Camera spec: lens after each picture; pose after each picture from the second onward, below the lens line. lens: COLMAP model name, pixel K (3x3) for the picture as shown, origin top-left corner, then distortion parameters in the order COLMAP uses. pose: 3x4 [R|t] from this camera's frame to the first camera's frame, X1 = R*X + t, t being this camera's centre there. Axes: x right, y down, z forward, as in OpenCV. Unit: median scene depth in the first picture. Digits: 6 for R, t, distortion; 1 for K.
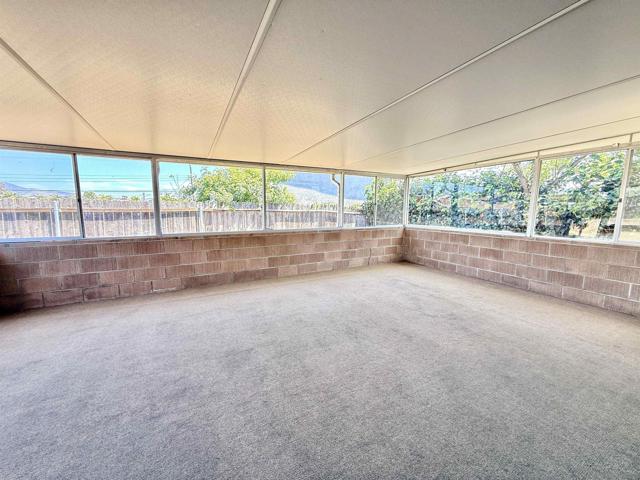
lens RADIAL K [[257.1, 0, 320.3], [0, 257.1, 239.1], [0, 0, 1]] dist [0.001352, -0.000081]
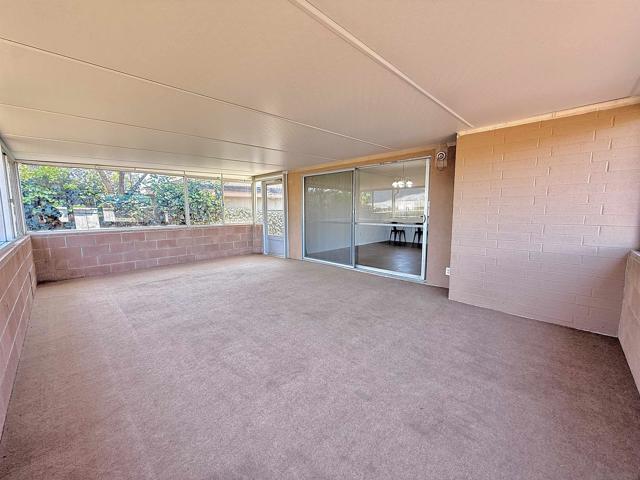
lens RADIAL K [[257.1, 0, 320.7], [0, 257.1, 241.1], [0, 0, 1]] dist [0.001352, -0.000081]
pose [[-0.326139, -0.109812, 0.938922, -0.902116], [0.117629, 0.980797, 0.155568, -0.074343], [-0.937975, 0.161181, -0.306959, 0.773931]]
